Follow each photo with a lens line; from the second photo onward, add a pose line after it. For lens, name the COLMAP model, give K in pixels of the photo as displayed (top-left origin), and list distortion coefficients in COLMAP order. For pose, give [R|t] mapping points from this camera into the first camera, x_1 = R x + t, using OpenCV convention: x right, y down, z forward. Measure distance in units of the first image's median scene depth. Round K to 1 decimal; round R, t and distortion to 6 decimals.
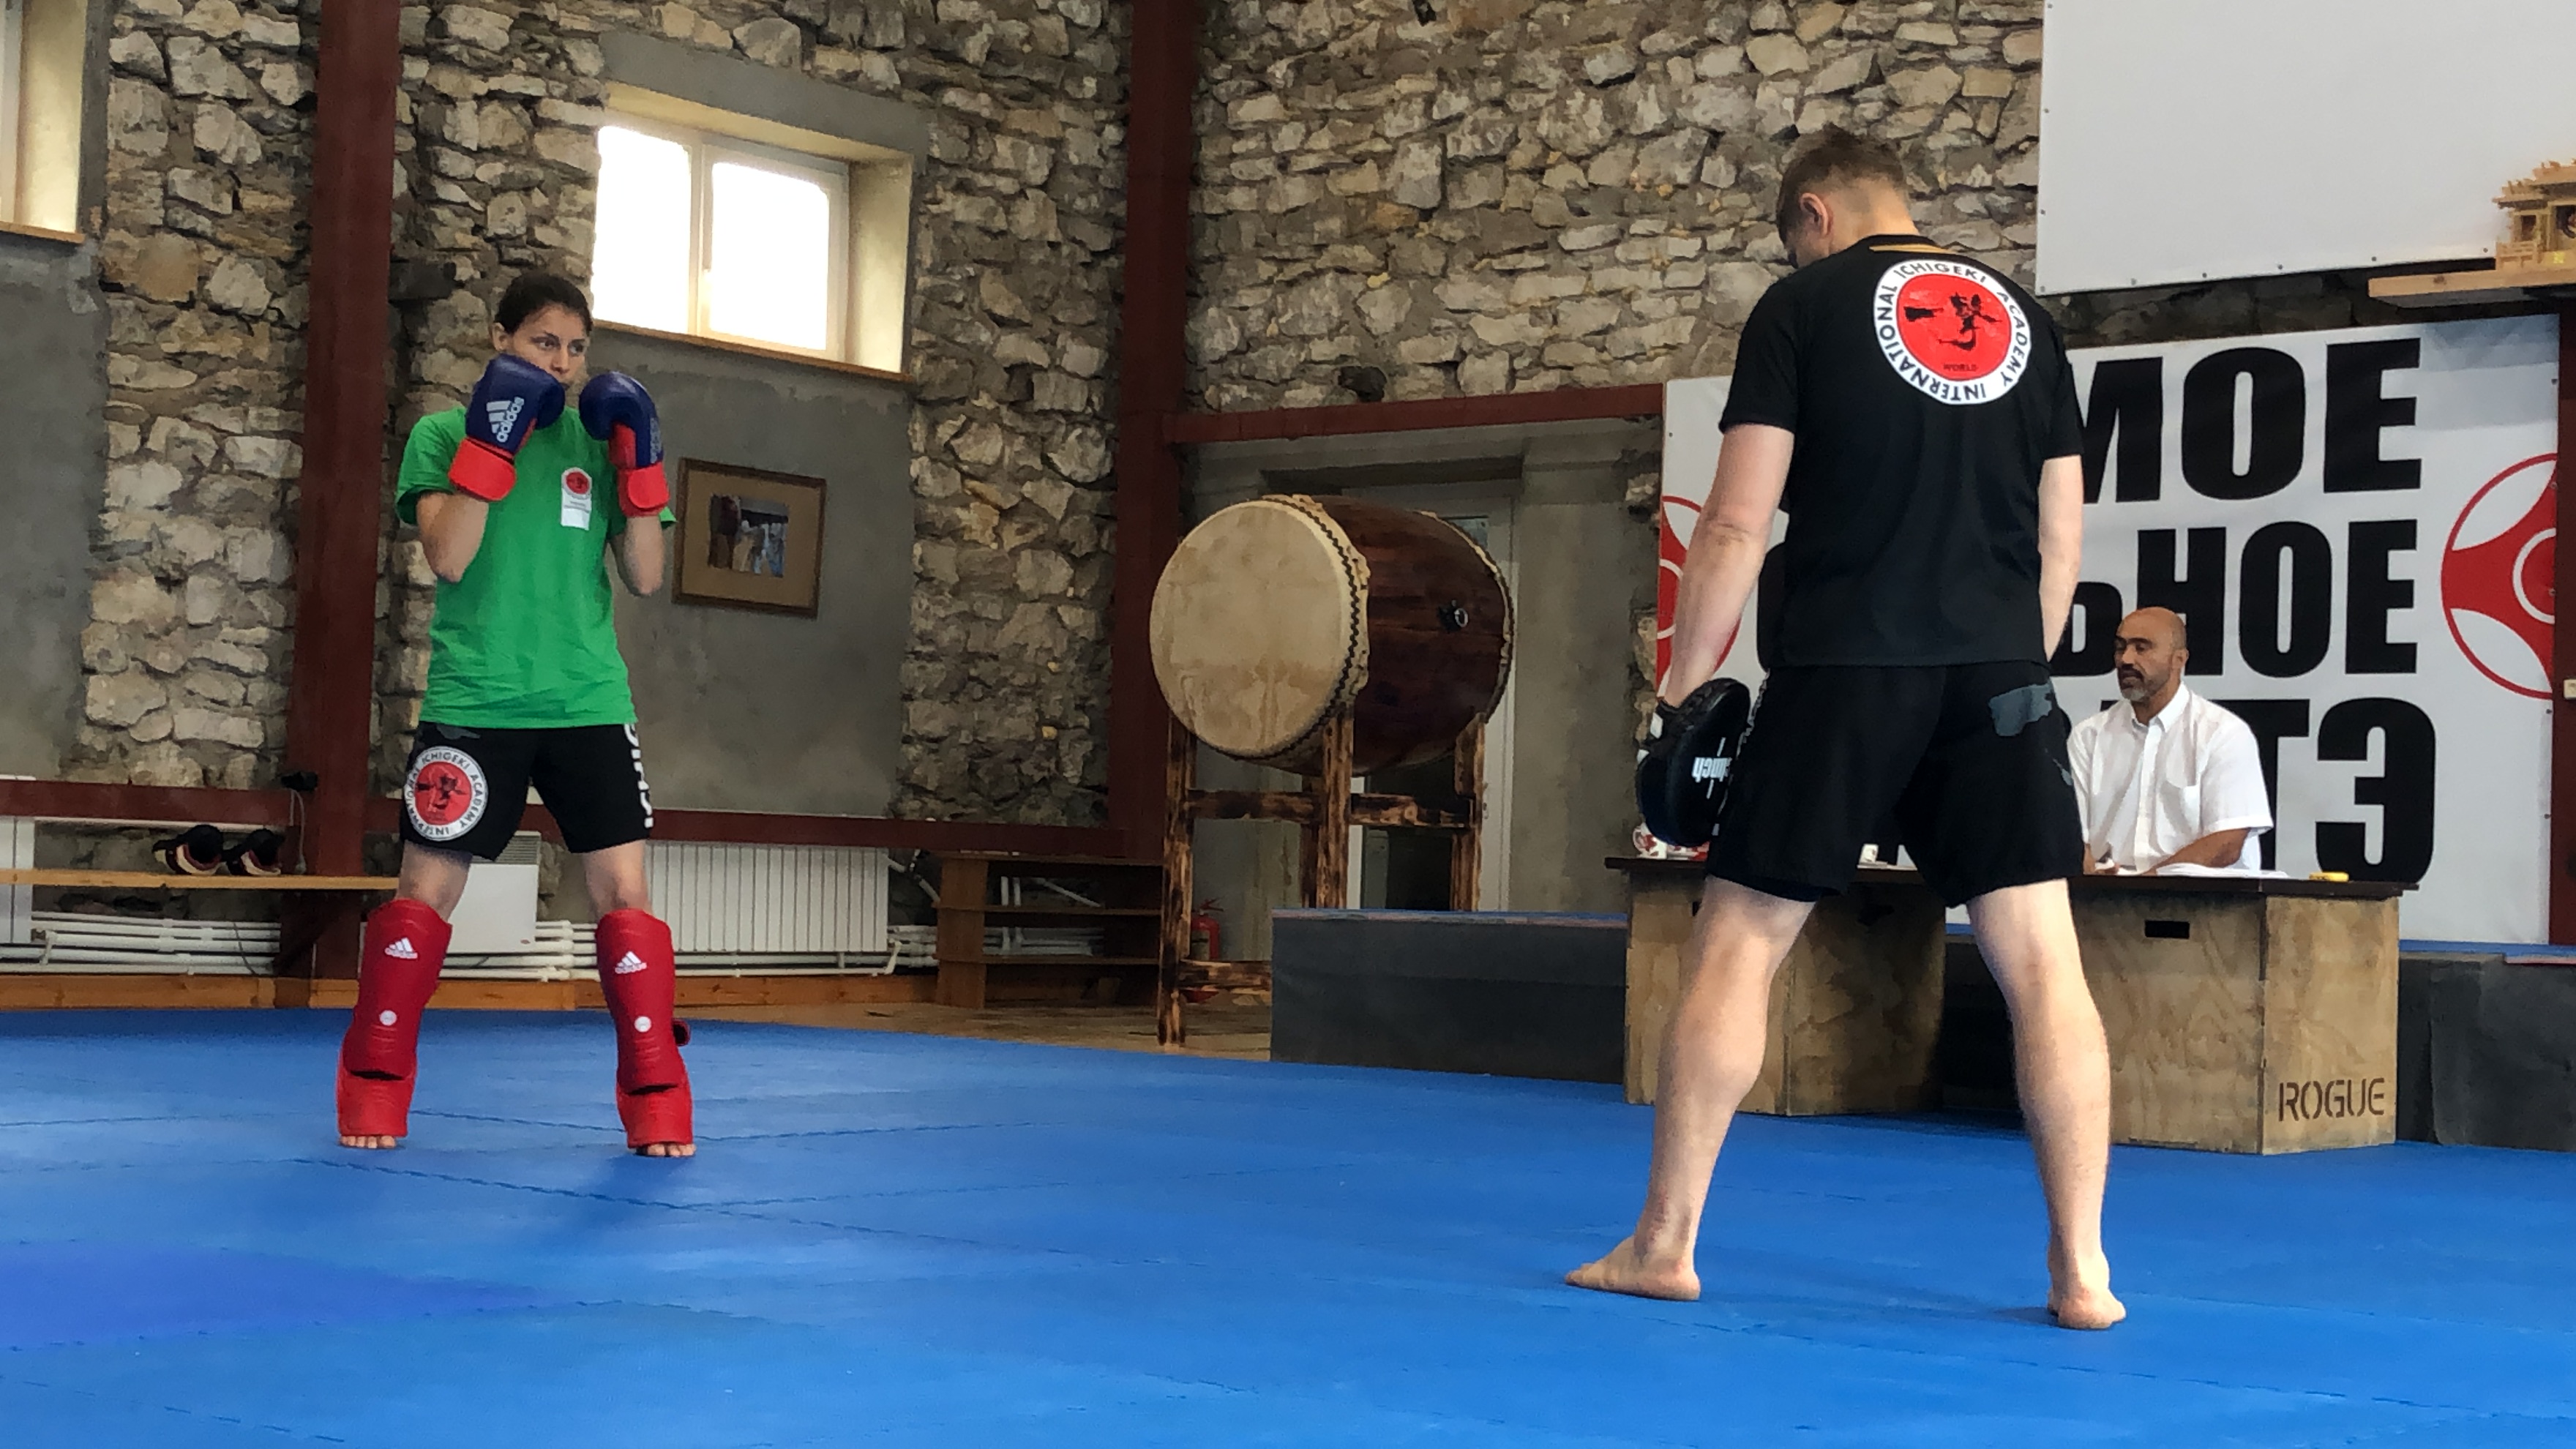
lens RADIAL K [[4071.2, 0, 1288.0], [0, 4071.2, 724.5], [0, 0, 1]] dist [0.239711, -1.671522]
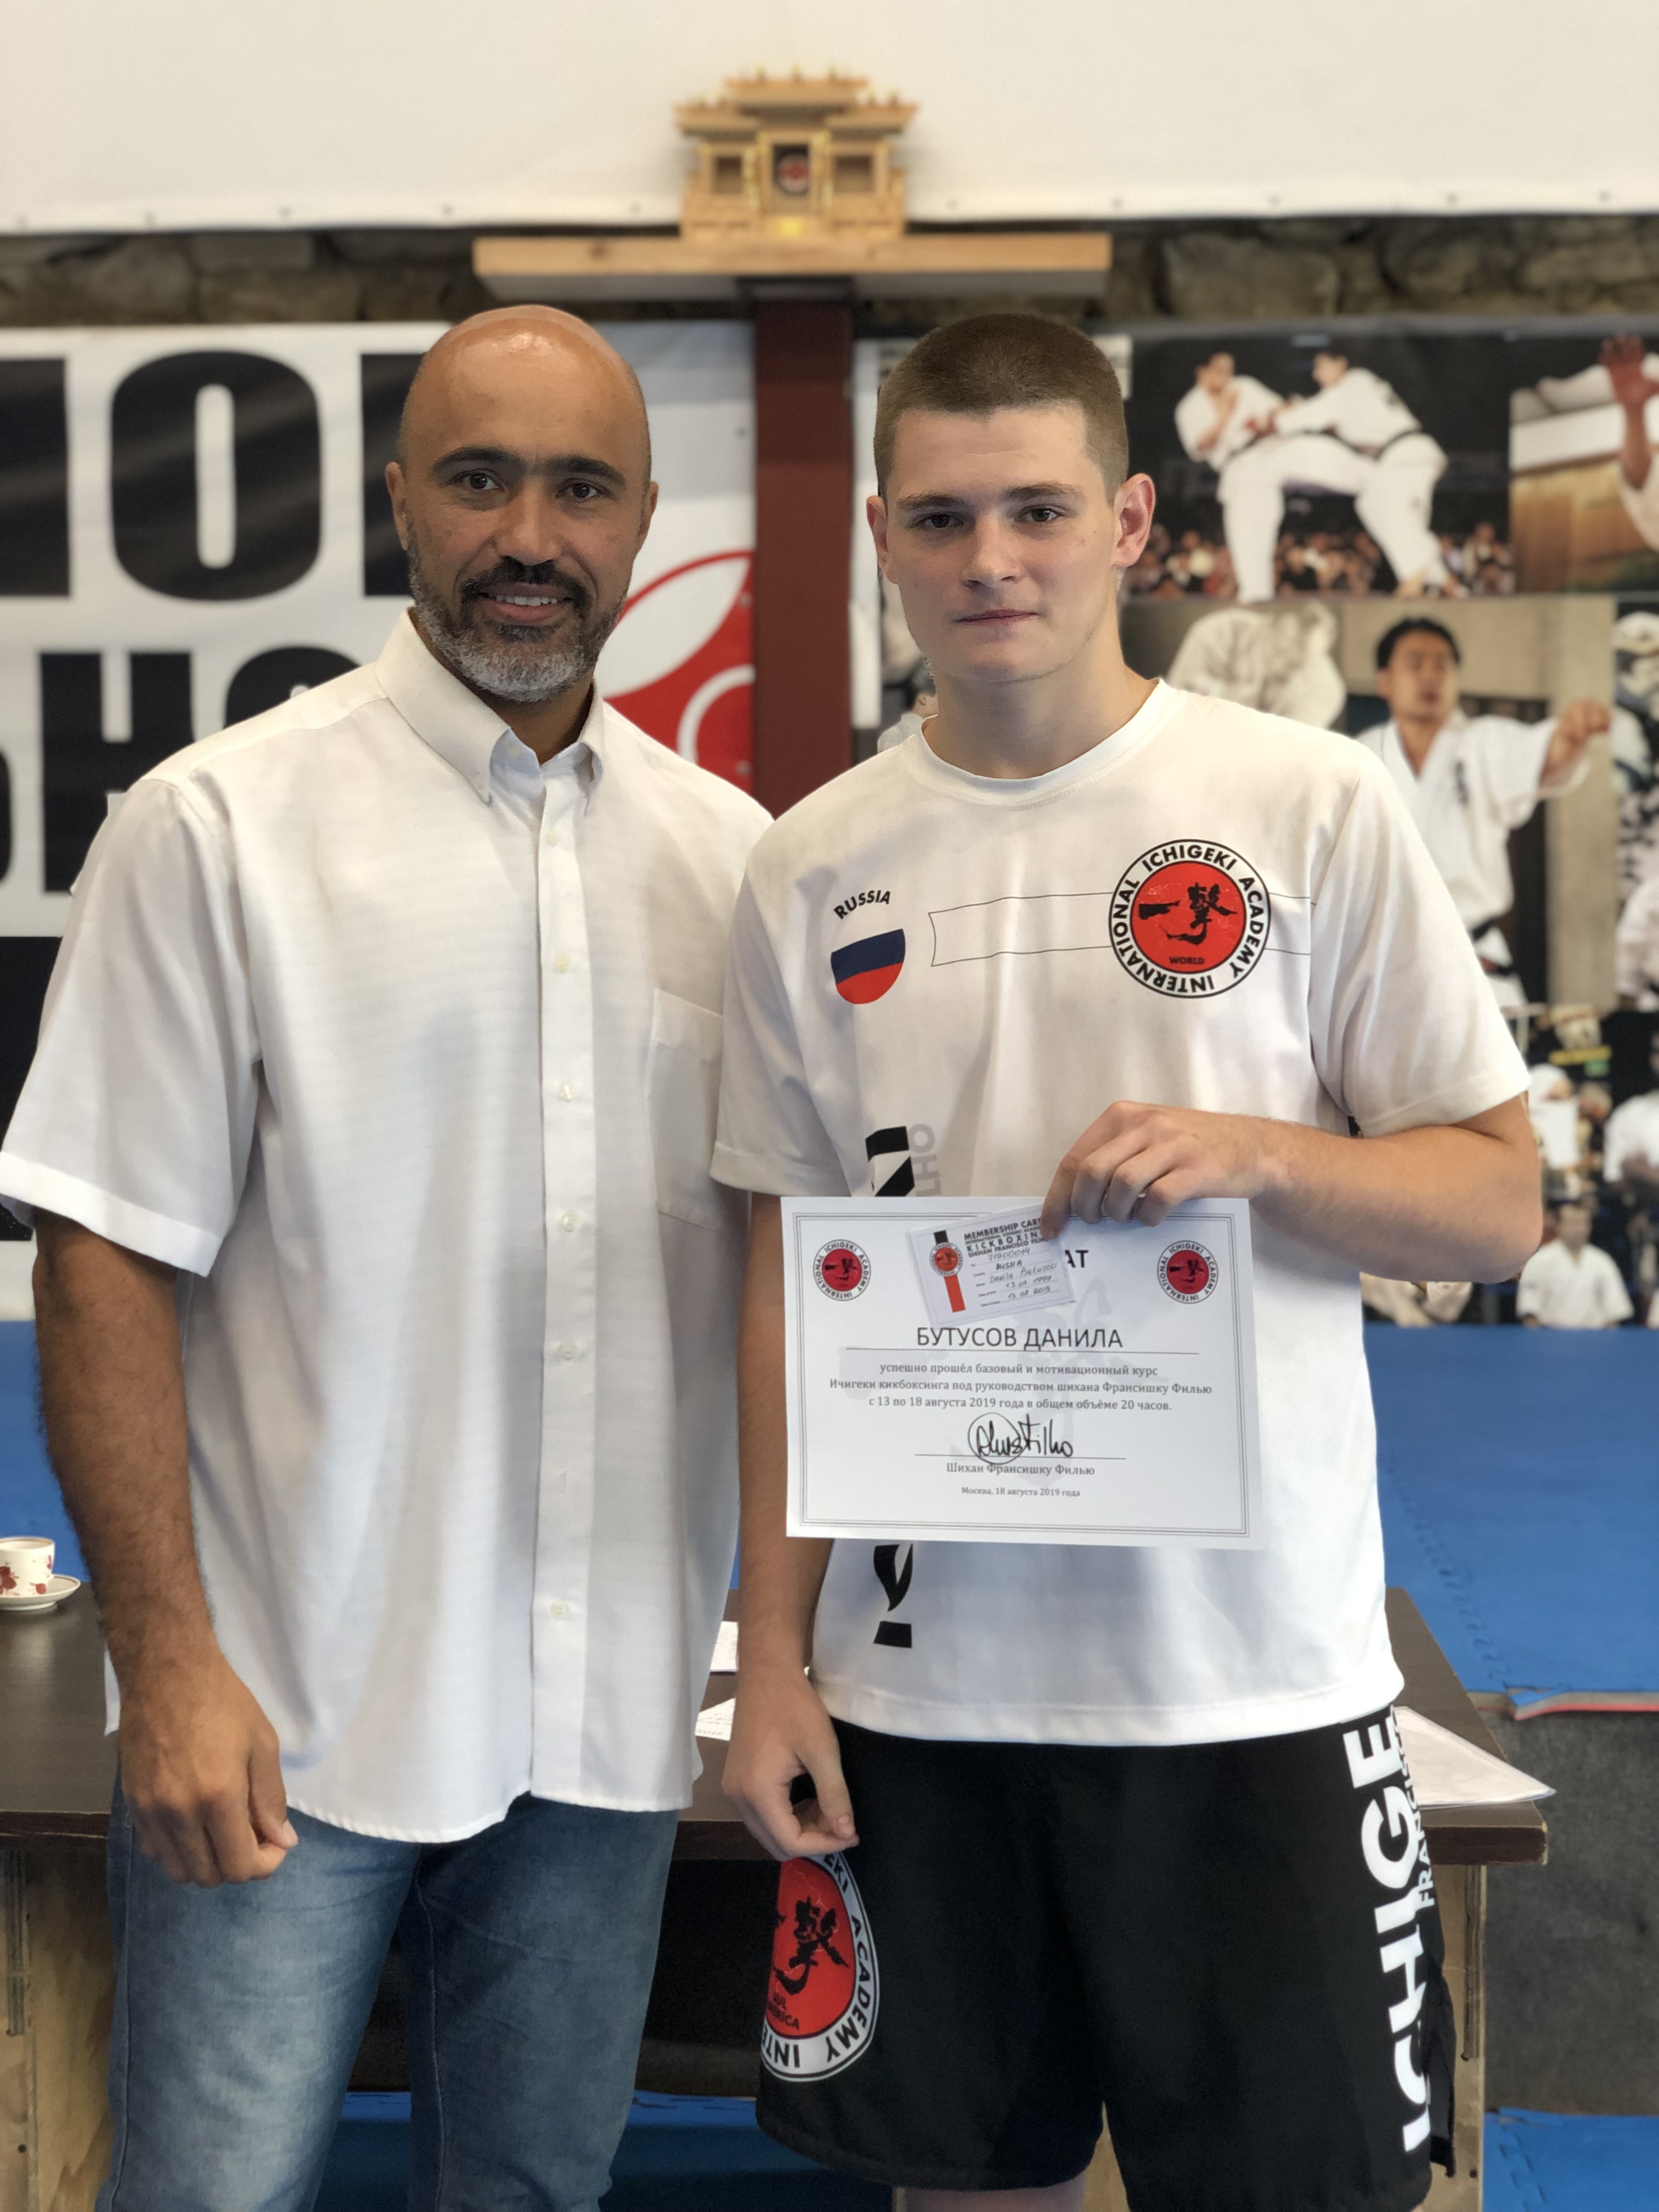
lens RADIAL K [[3381.8, 0, 829.5], [0, 3381.8, 1106.0], [0, 0, 1]] dist [0.185746, -0.782784]
pose [[0.816519, -0.065668, 0.573572, 0.012391], [-0.001032, 0.993342, 0.115197, -0.039750], [-0.577318, -0.094652, 0.811015, 0.538106]]
